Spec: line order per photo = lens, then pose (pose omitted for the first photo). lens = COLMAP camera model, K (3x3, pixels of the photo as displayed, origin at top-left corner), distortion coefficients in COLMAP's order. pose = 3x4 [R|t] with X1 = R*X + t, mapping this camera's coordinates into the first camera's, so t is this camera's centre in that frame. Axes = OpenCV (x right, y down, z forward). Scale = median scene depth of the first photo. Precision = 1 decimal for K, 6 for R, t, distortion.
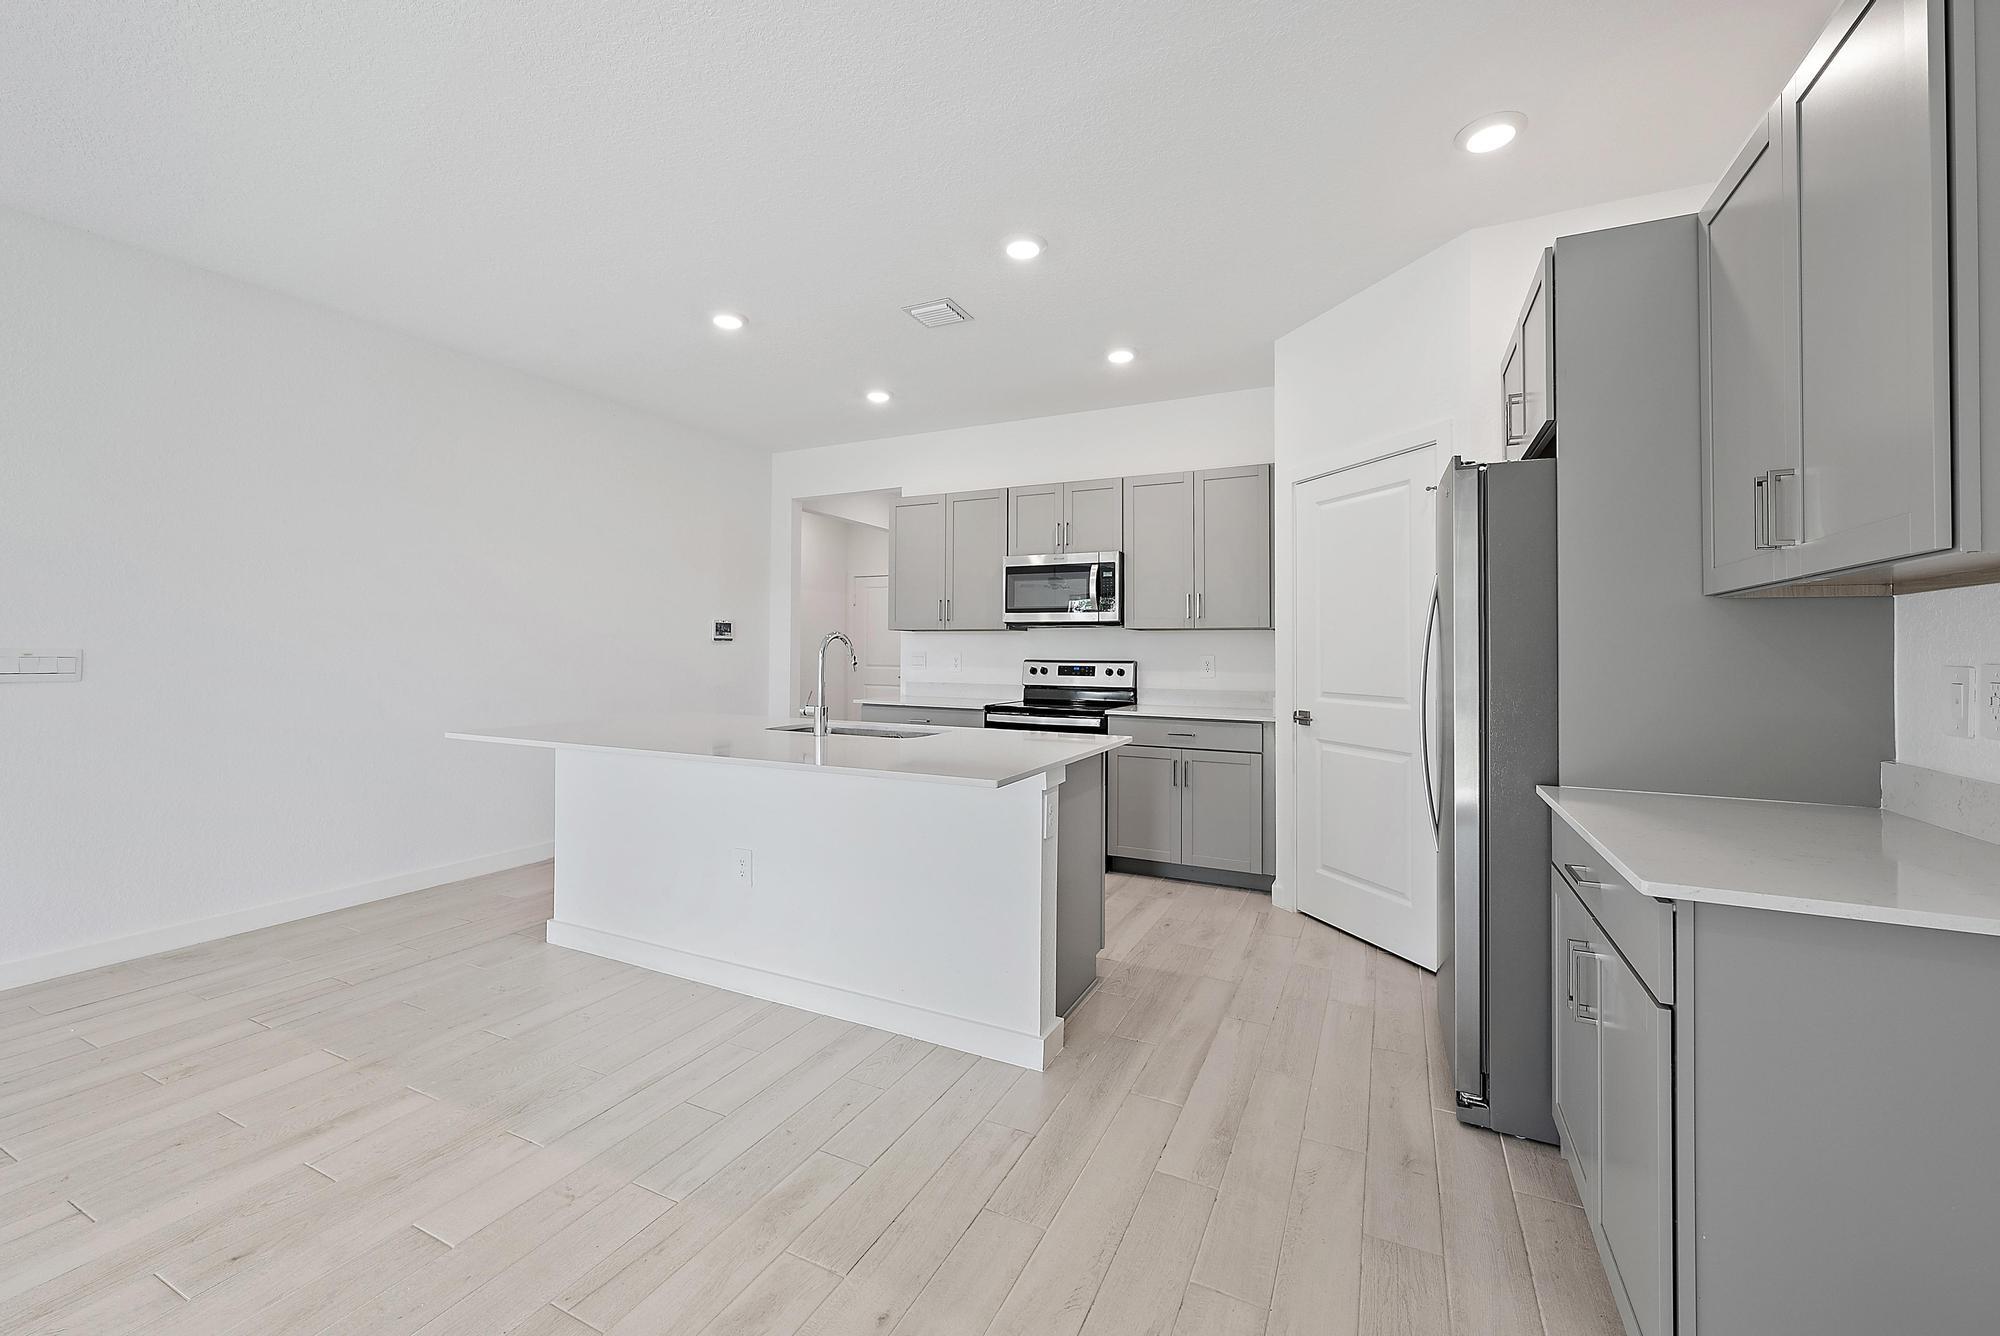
lens RADIAL K [[785.6, 0, 1002.8], [0, 785.6, 650.4], [0, 0, 1]] dist [0.001632, 0.000524]
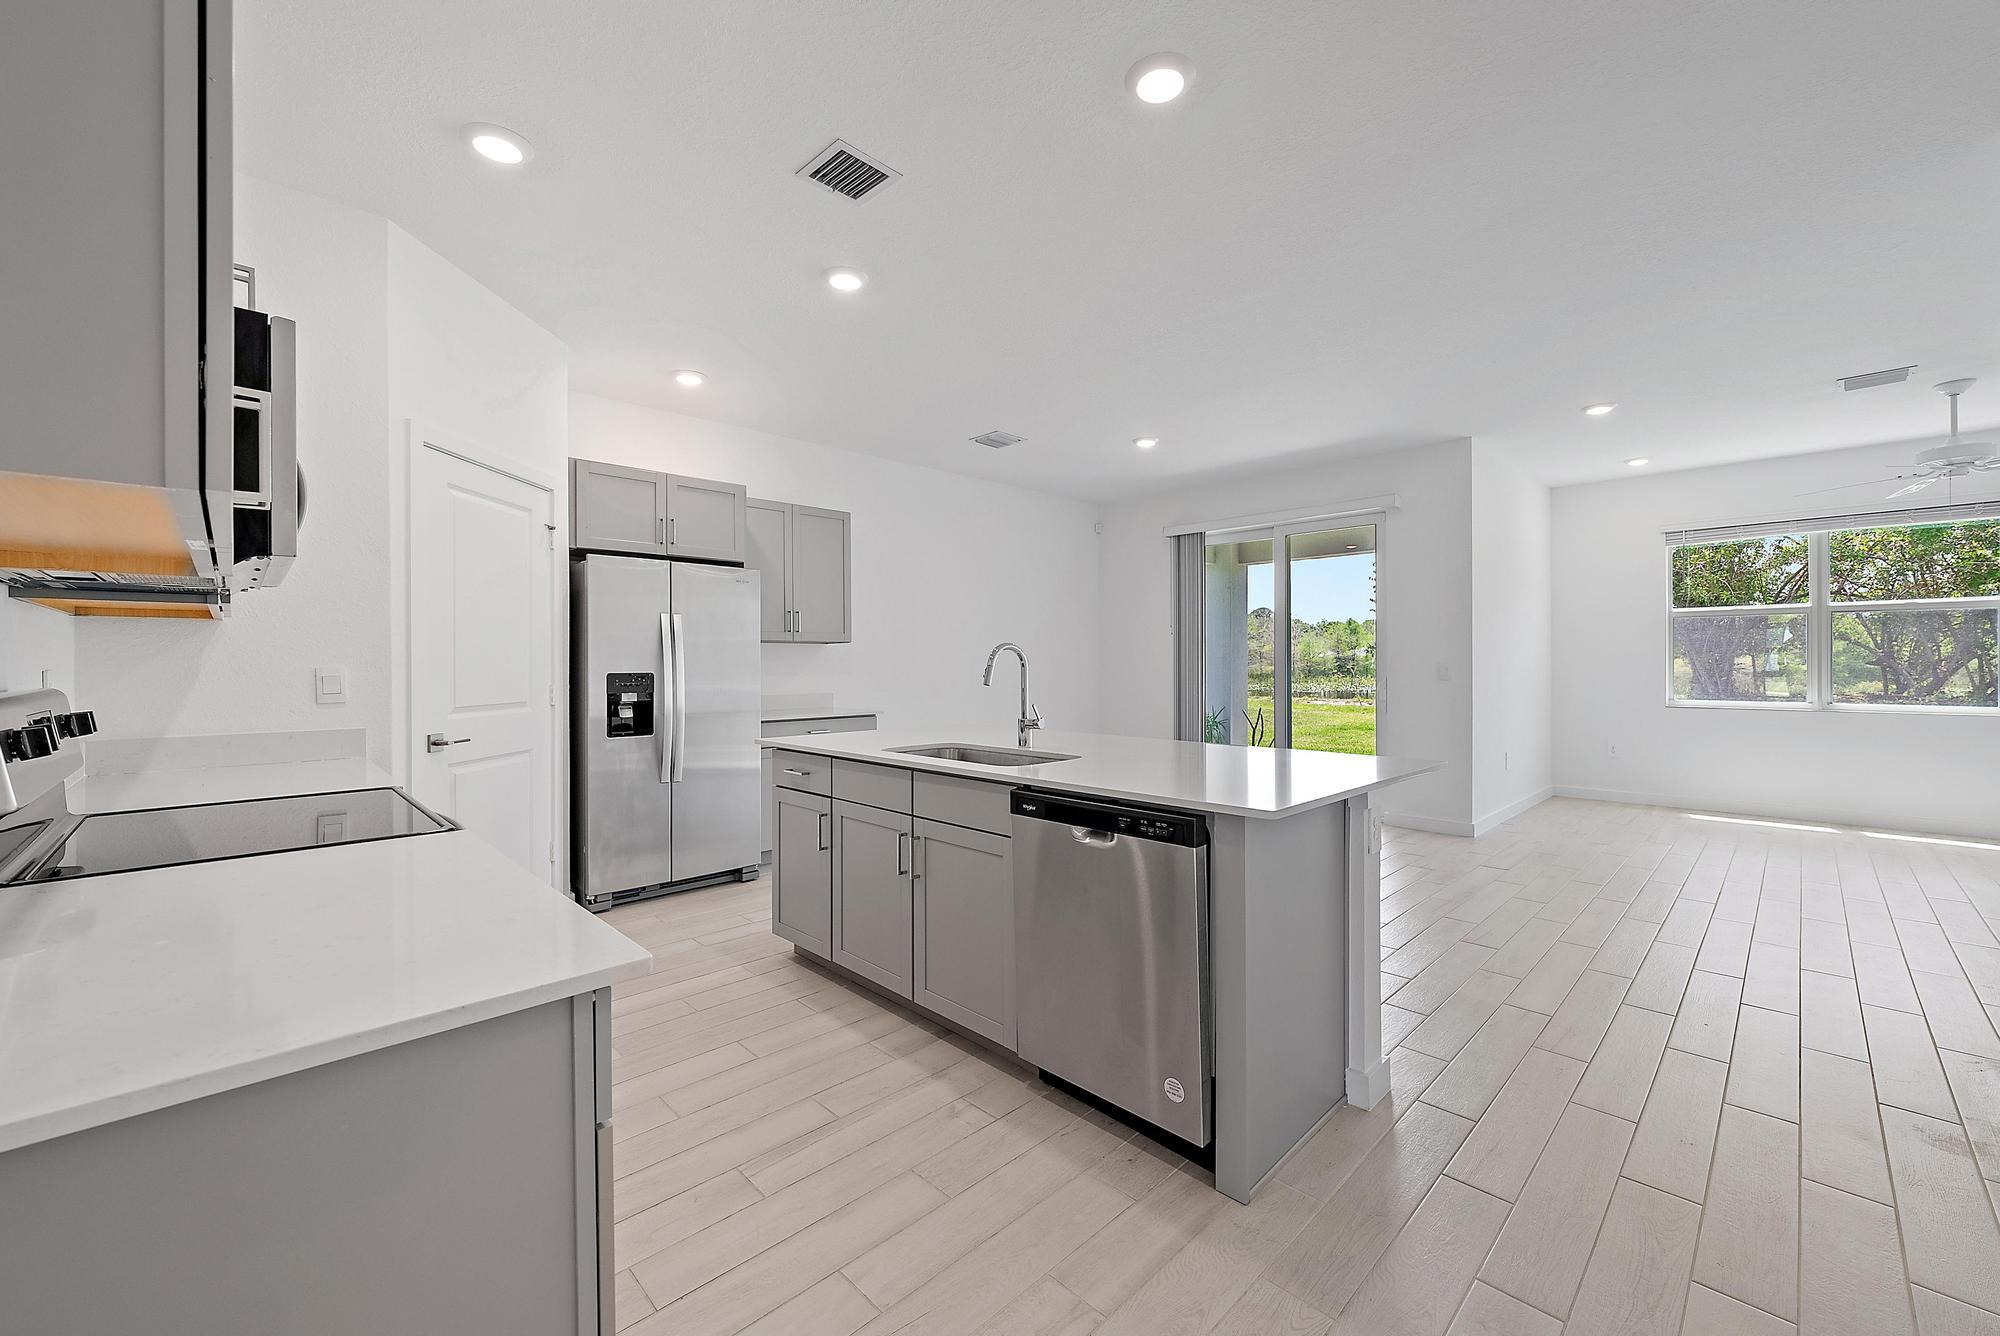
lens RADIAL K [[785.6, 0, 1008.0], [0, 785.6, 662.1], [0, 0, 1]] dist [0.001632, 0.000524]
pose [[-0.943294, -0.006925, 0.331886, -0.336099], [-0.006603, 0.999976, 0.002096, -0.002839], [-0.331893, -0.000214, -0.943317, 1.196507]]
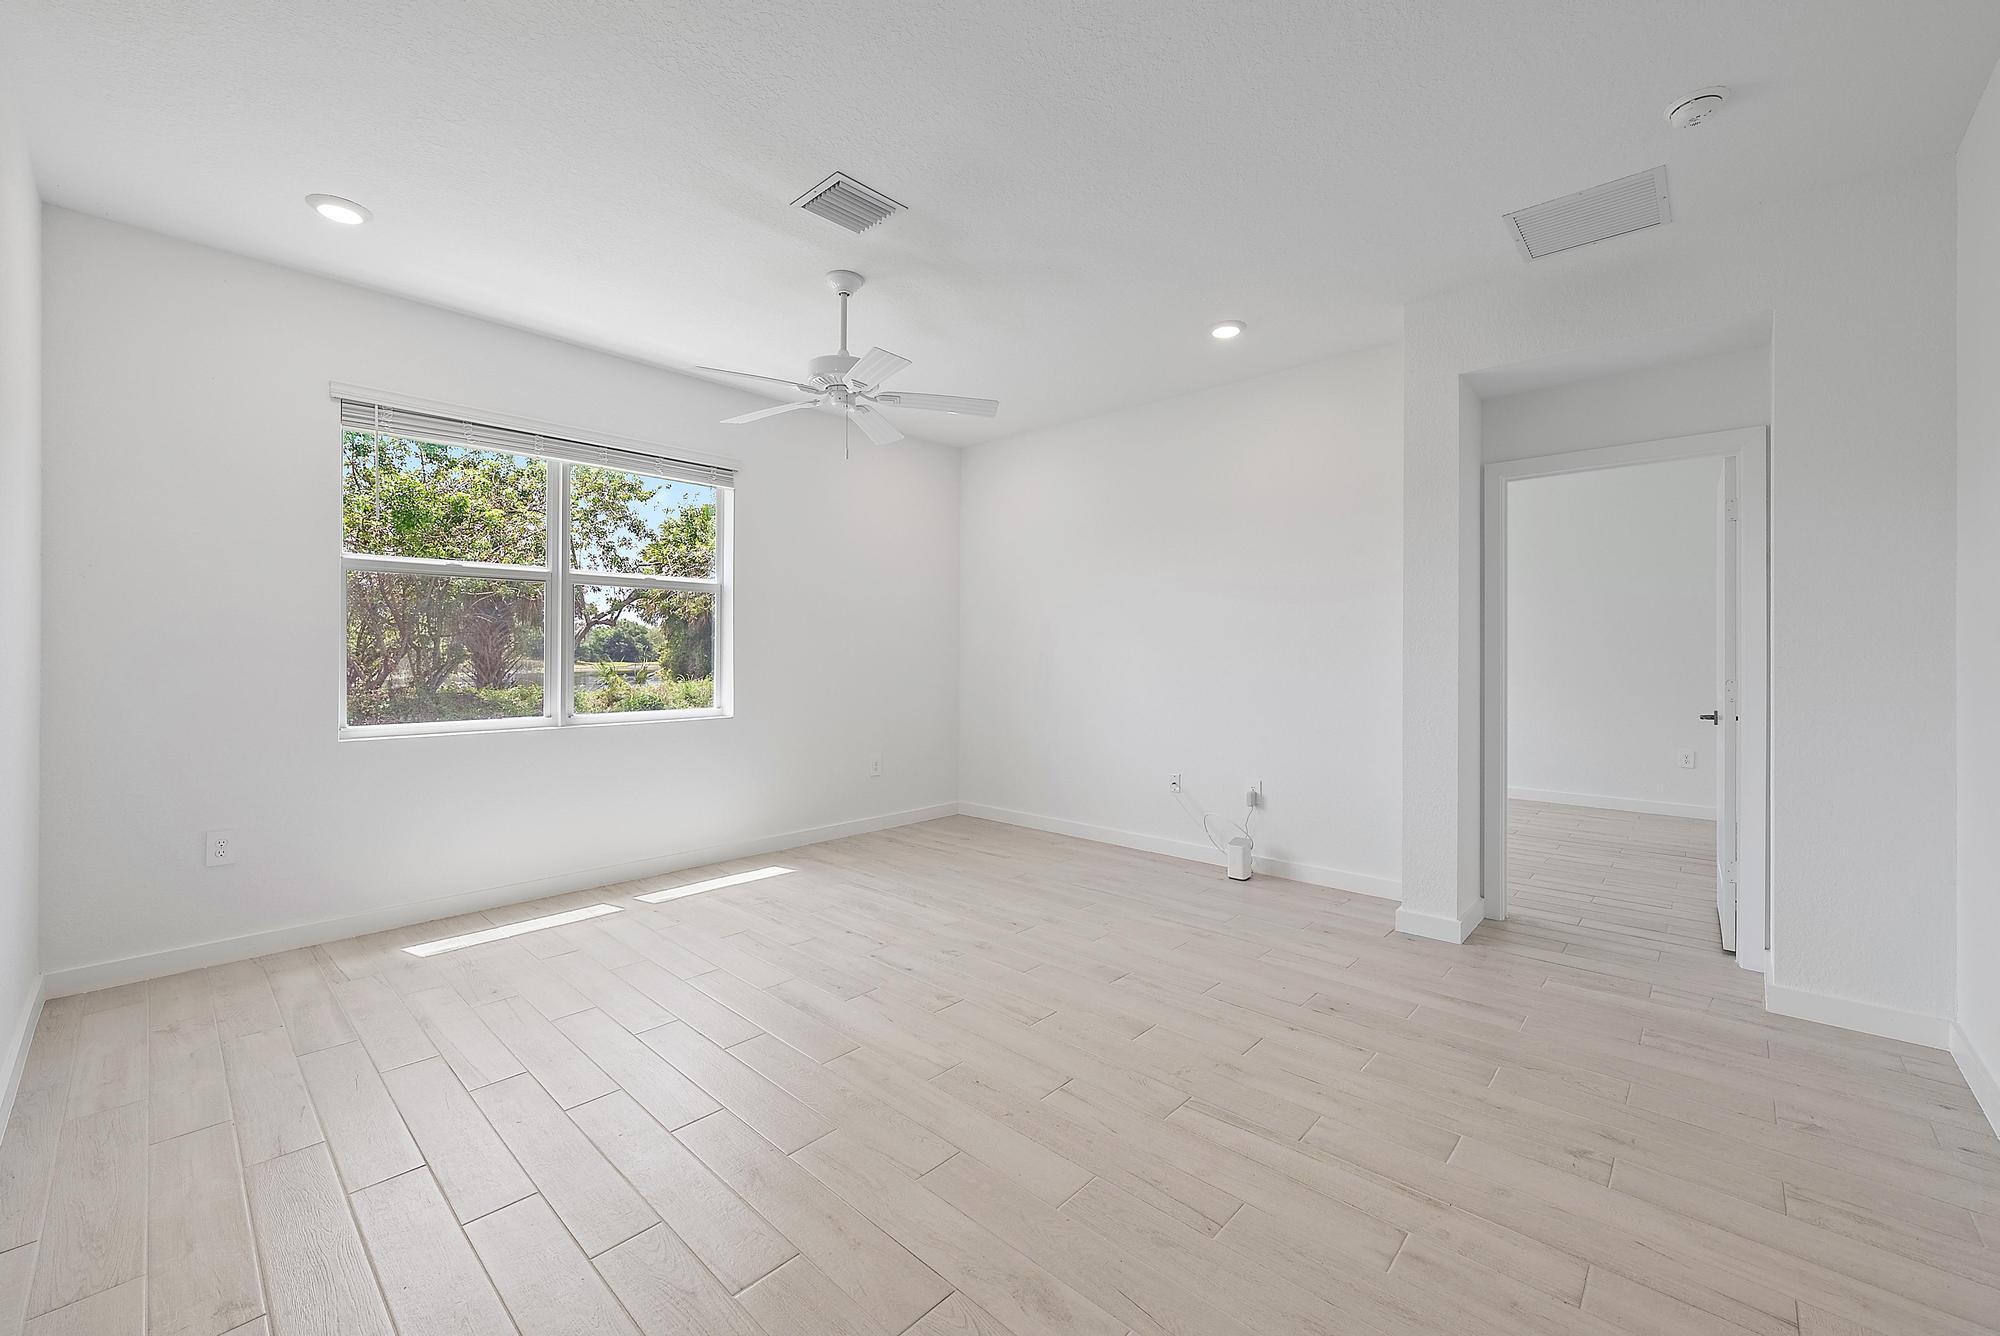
lens RADIAL K [[785.6, 0, 998.6], [0, 785.6, 656.2], [0, 0, 1]] dist [0.001632, 0.000524]
pose [[-0.296825, -0.004955, -0.954919, -0.471946], [-0.003050, 0.999986, -0.004241, -0.003666], [0.954927, 0.001654, -0.296836, 0.279755]]
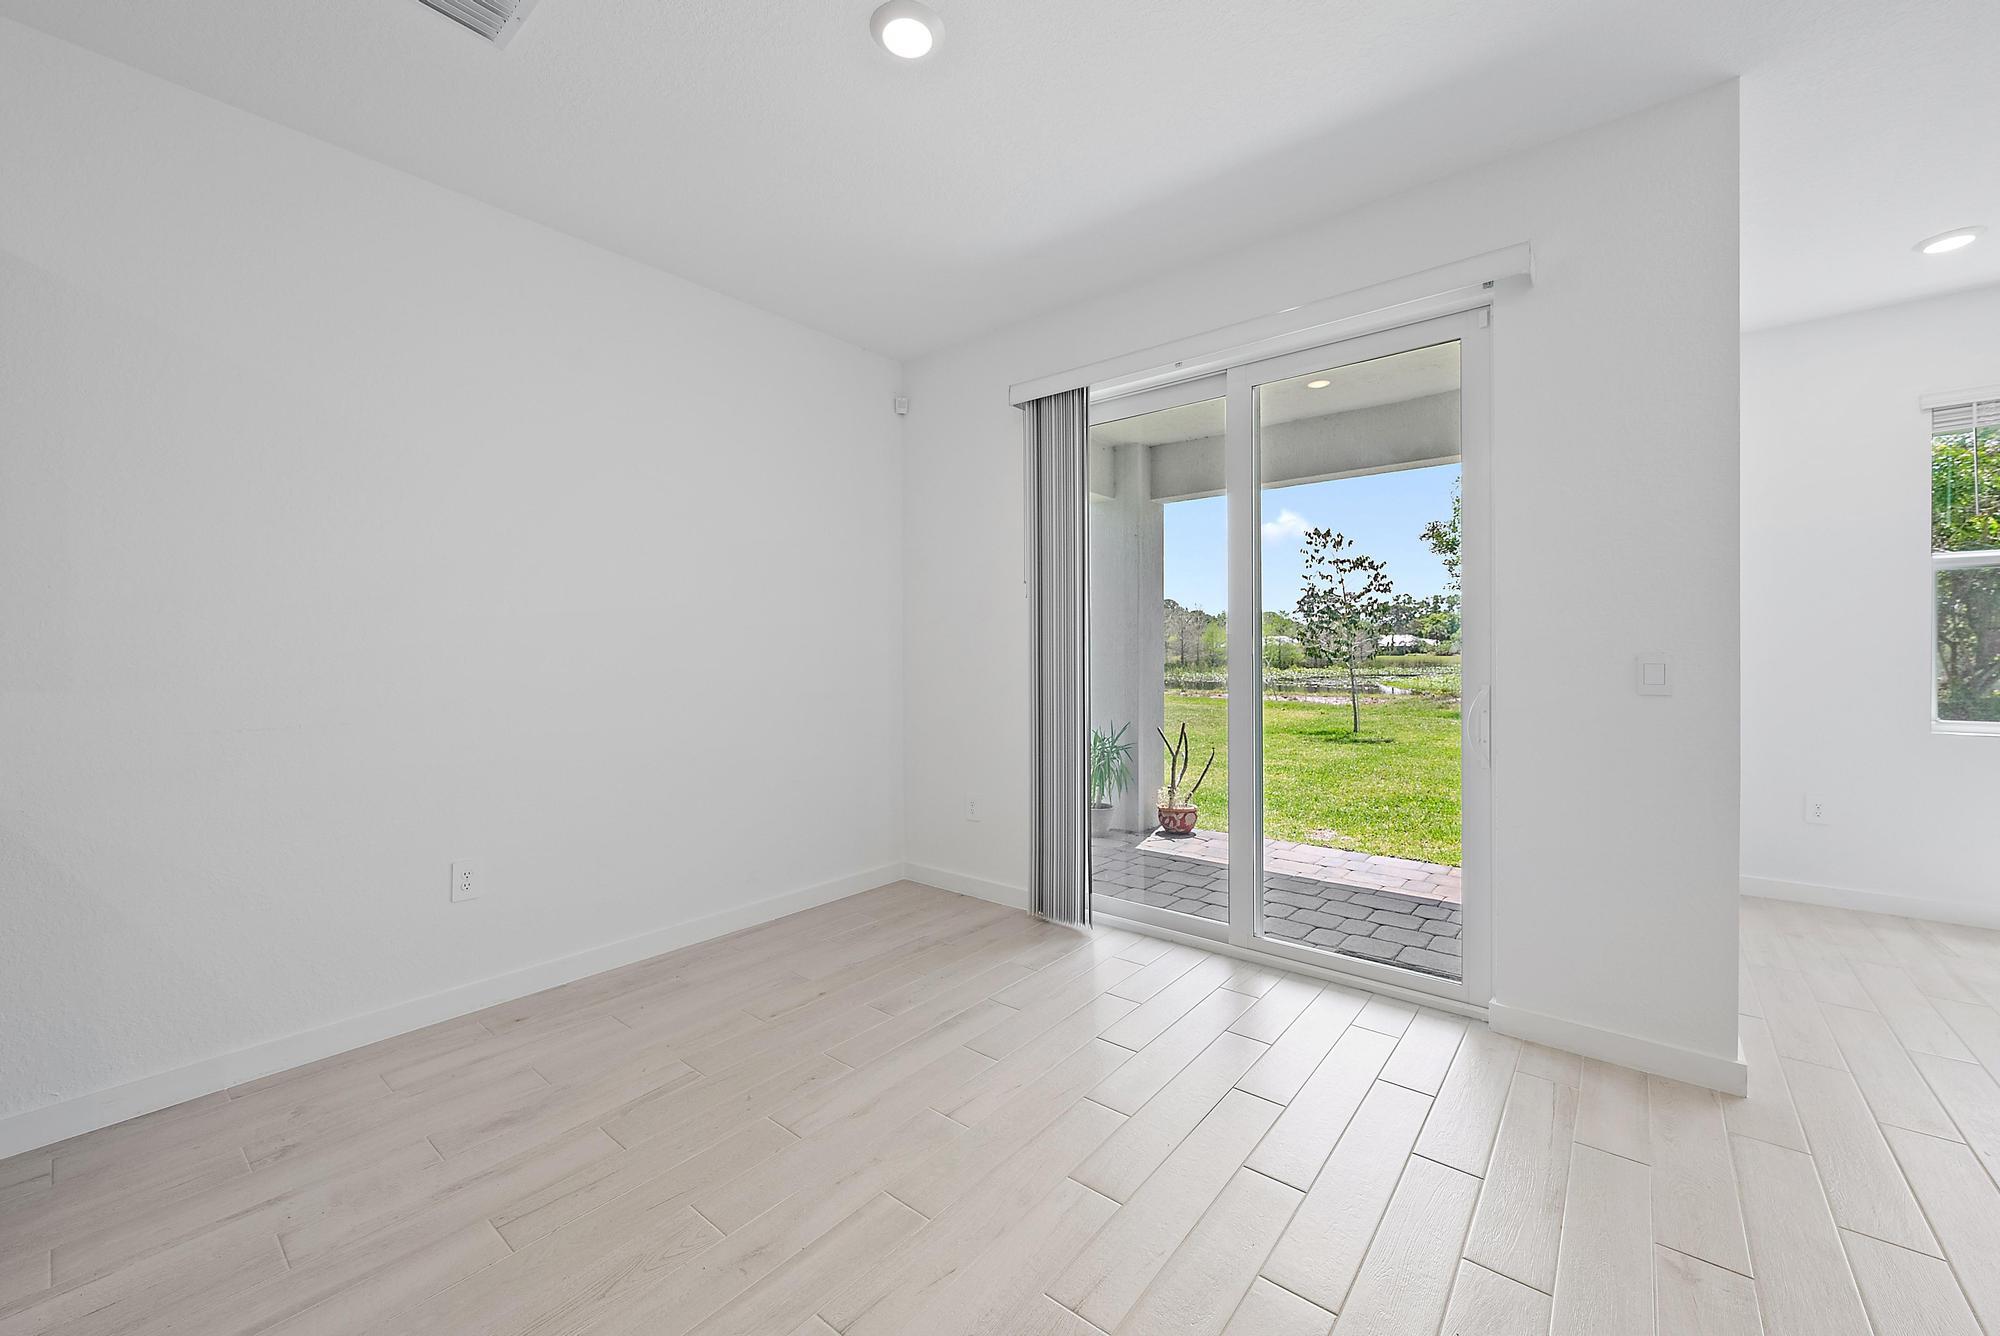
lens RADIAL K [[785.6, 0, 1005.2], [0, 785.6, 651.3], [0, 0, 1]] dist [0.001632, 0.000524]
pose [[-0.974097, -0.003804, 0.226099, -0.285776], [-0.003946, 0.999992, -0.000177, -0.002150], [-0.226097, -0.001065, -0.974104, 0.430656]]
